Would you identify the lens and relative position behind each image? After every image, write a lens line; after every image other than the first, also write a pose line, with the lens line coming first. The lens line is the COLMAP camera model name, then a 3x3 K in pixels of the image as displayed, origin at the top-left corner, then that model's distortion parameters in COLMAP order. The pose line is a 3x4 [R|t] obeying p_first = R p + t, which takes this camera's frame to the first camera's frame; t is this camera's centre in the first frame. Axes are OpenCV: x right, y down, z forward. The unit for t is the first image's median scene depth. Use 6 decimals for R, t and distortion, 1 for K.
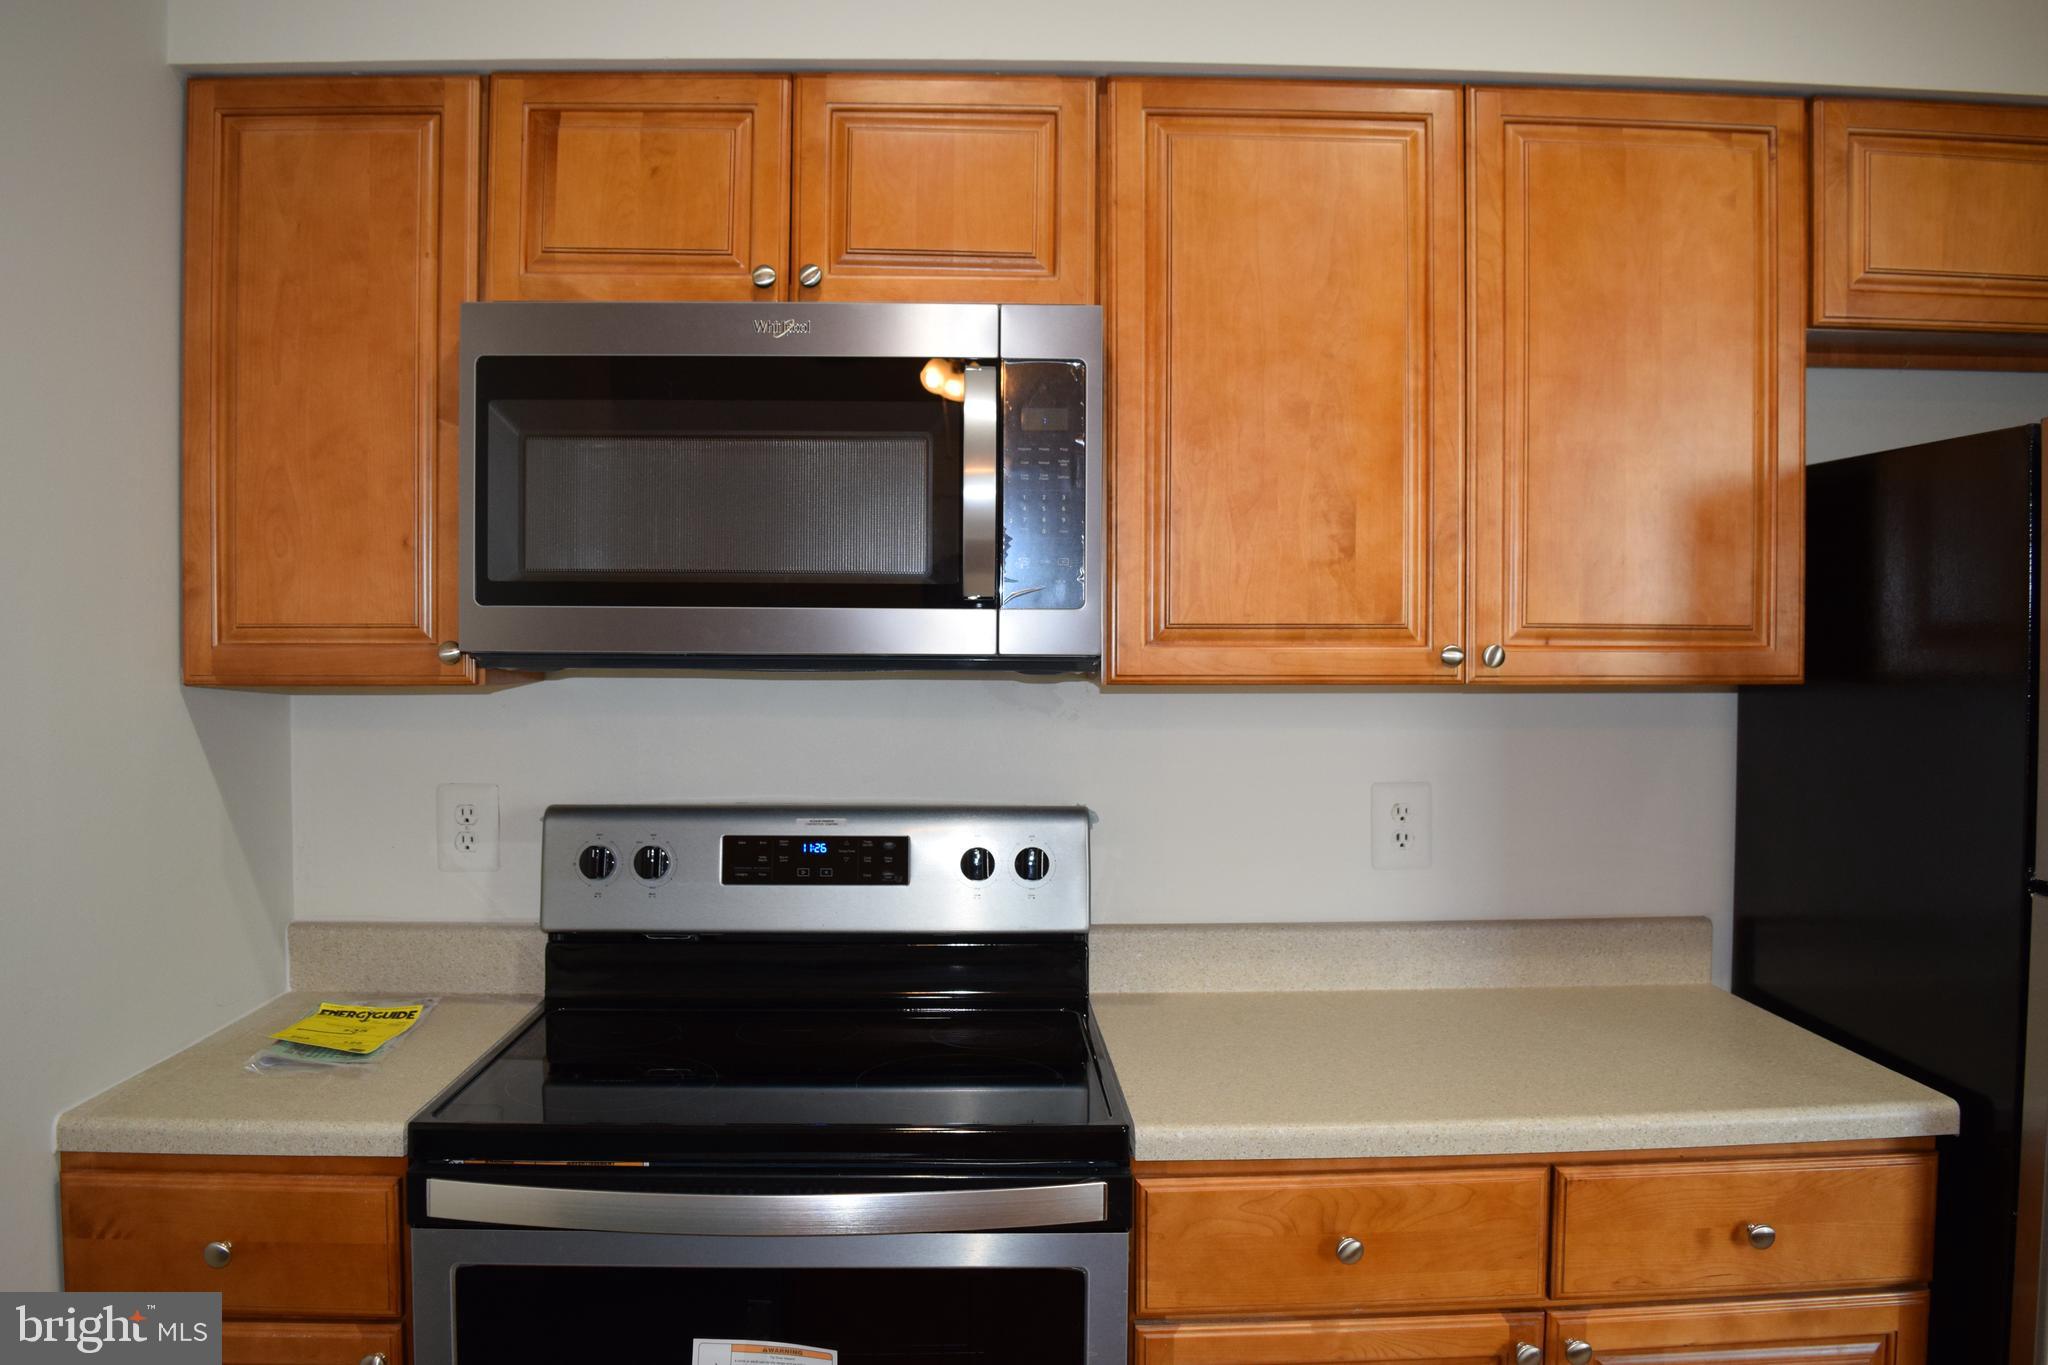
lens RADIAL K [[1617.2, 0, 1020.4], [0, 1617.2, 674.5], [0, 0, 1]] dist [-0.088753, 0.022807]
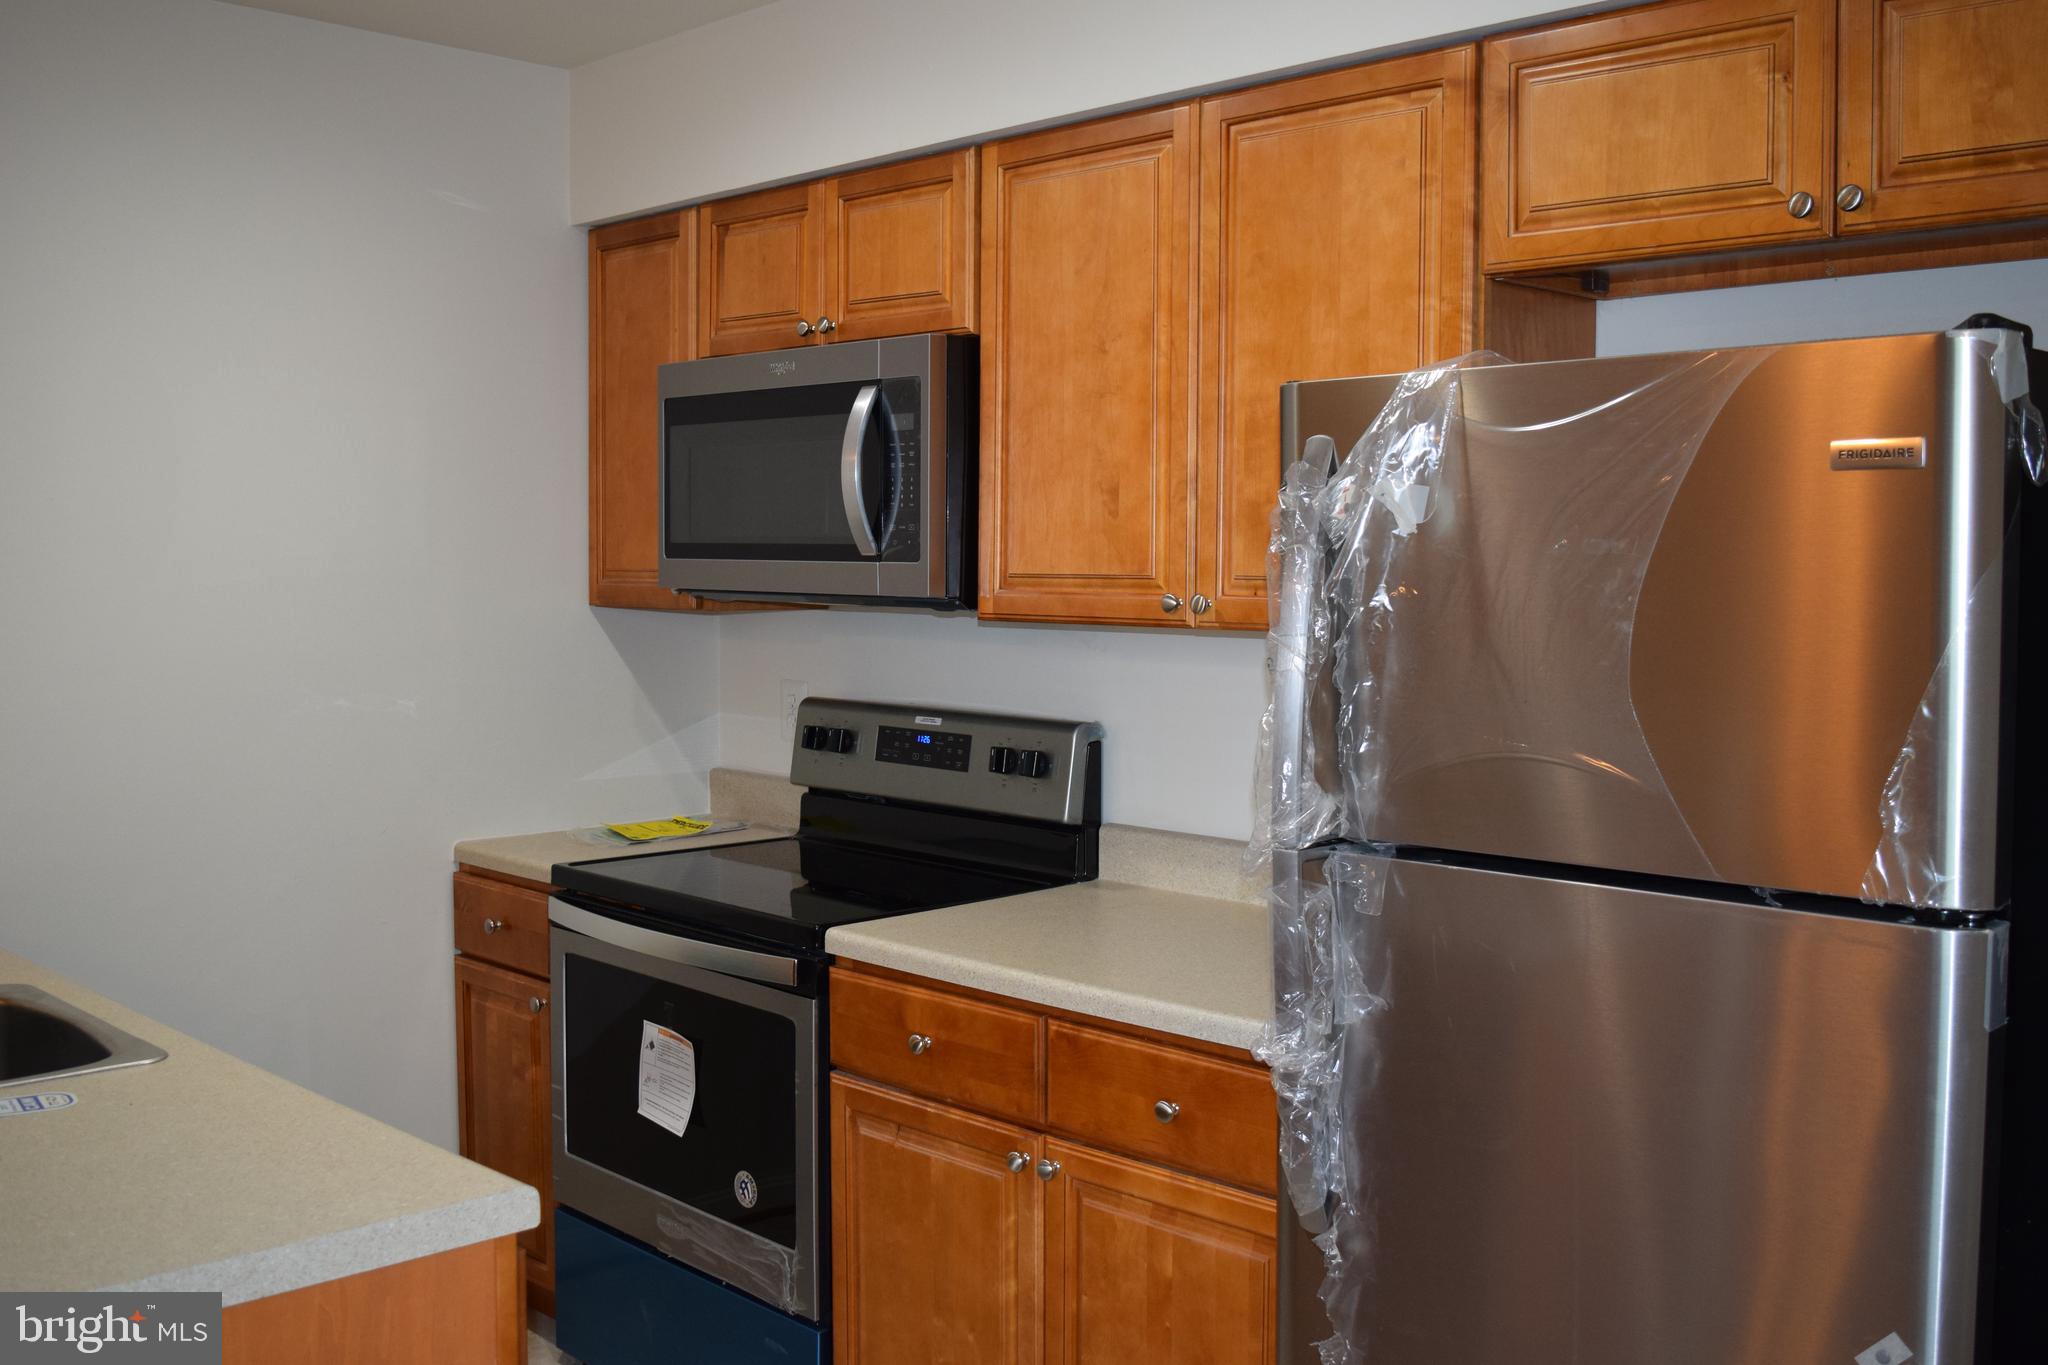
lens RADIAL K [[1956.7, 0, 1020.8], [0, 1956.7, 684.0], [0, 0, 1]] dist [-0.060739, 0.000000]
pose [[0.674216, 0.050062, -0.736836, 1.235927], [-0.022484, 0.998629, 0.047276, -0.017671], [0.738192, -0.015307, 0.674417, -0.031926]]
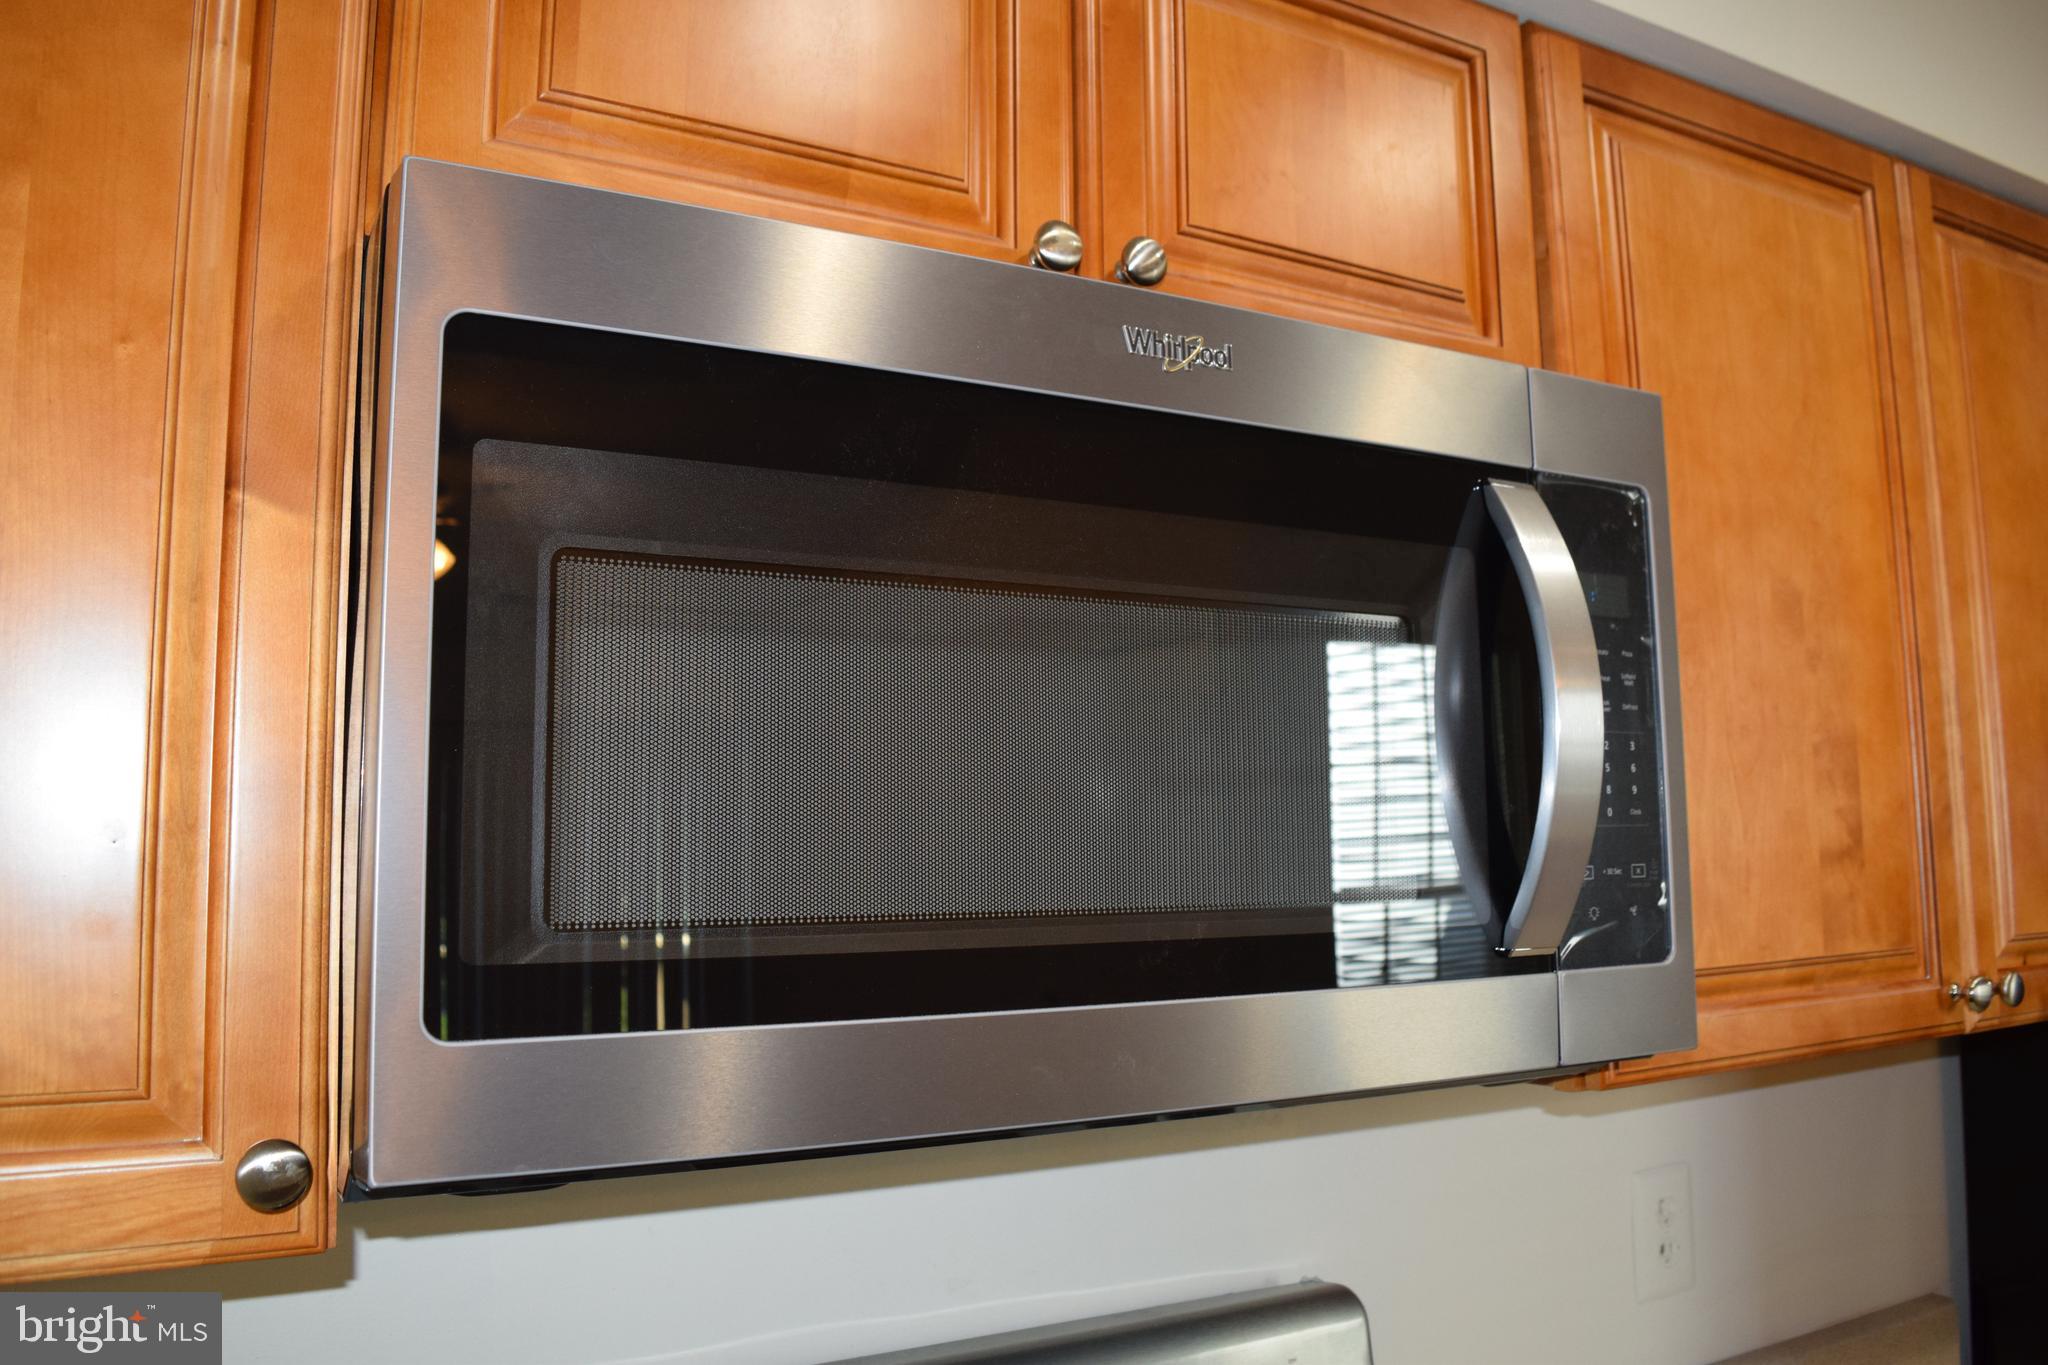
lens RADIAL K [[1617.2, 0, 1036.4], [0, 1617.2, 674.1], [0, 0, 1]] dist [-0.088753, 0.022807]
pose [[0.882118, 0.035106, 0.469719, -0.365601], [0.031111, 0.990699, -0.132470, -0.067113], [-0.470001, 0.131467, 0.872821, 0.609548]]
